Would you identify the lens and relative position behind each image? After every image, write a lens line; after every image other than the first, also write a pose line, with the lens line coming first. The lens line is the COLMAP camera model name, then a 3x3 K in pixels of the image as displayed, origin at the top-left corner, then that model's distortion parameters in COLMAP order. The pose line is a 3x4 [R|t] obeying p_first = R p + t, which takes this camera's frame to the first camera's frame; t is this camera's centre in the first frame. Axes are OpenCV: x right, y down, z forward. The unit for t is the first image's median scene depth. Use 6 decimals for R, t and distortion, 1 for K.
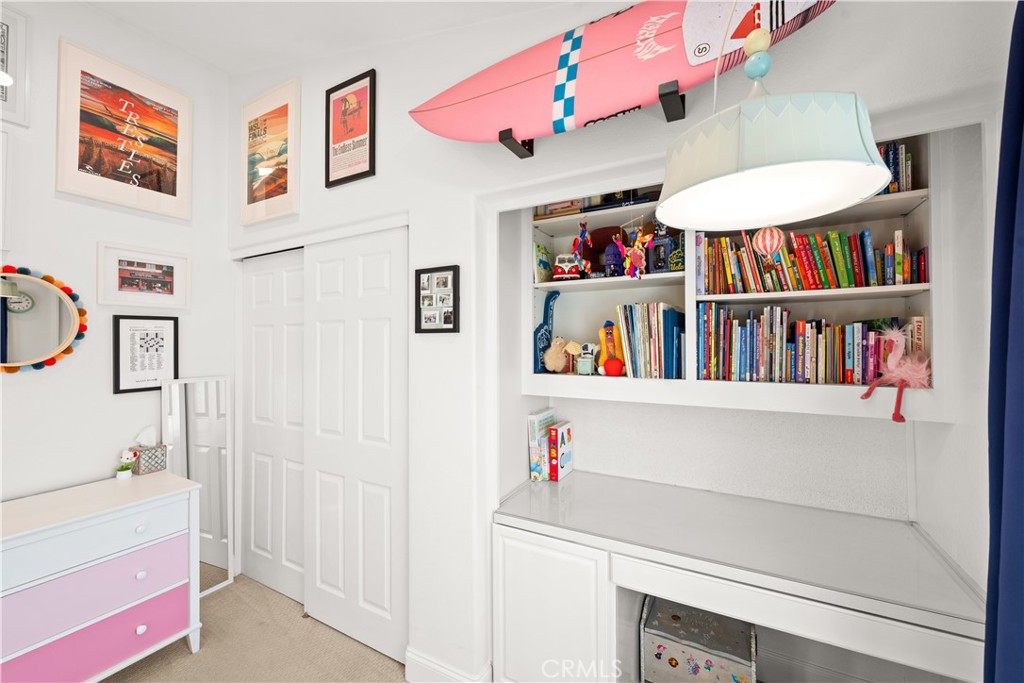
lens RADIAL K [[406.3, 0, 512.7], [0, 406.3, 336.8], [0, 0, 1]] dist [-0.000353, -0.000195]
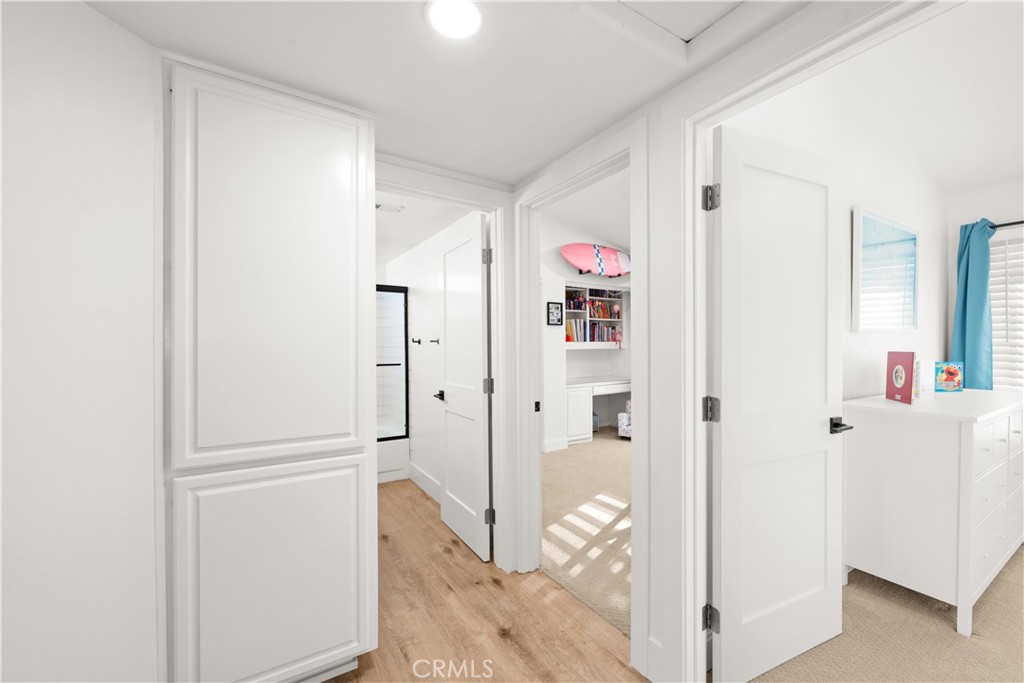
lens RADIAL K [[406.3, 0, 504.2], [0, 406.3, 350.5], [0, 0, 1]] dist [-0.000353, -0.000195]
pose [[0.495196, -0.008652, 0.868738, -2.832082], [-0.002900, 0.999928, 0.011612, 0.135116], [-0.868777, -0.008270, 0.495135, -0.109920]]
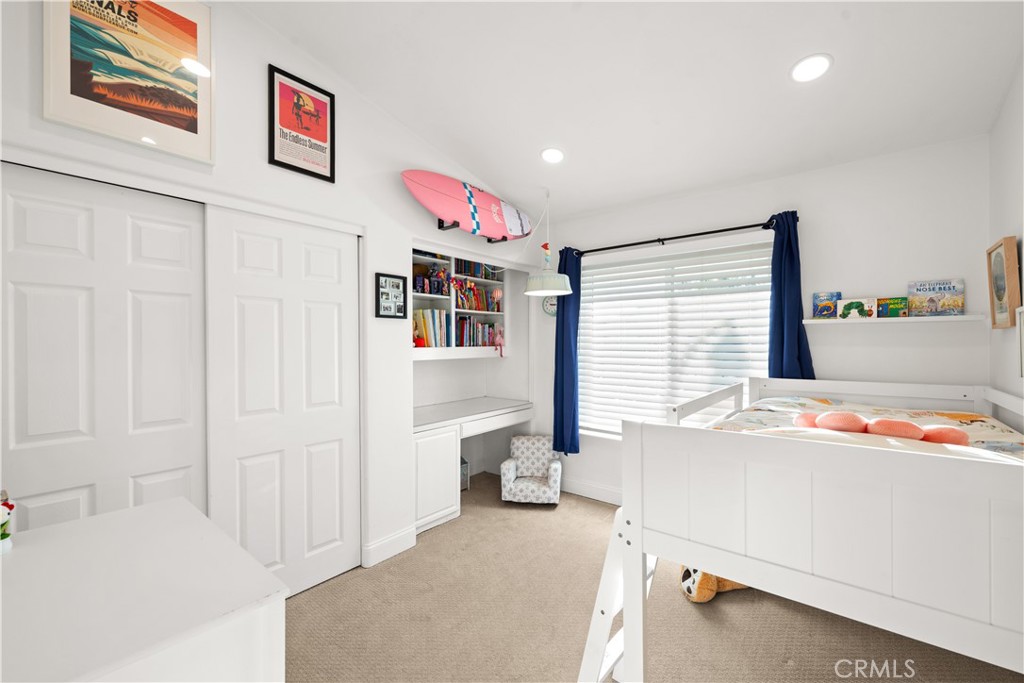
lens RADIAL K [[406.3, 0, 497.6], [0, 406.3, 342.5], [0, 0, 1]] dist [-0.000353, -0.000195]
pose [[0.202413, 0.003187, 0.979295, -1.567835], [-0.007088, 0.999973, -0.001789, 0.079464], [-0.979275, -0.006580, 0.202430, 0.305986]]
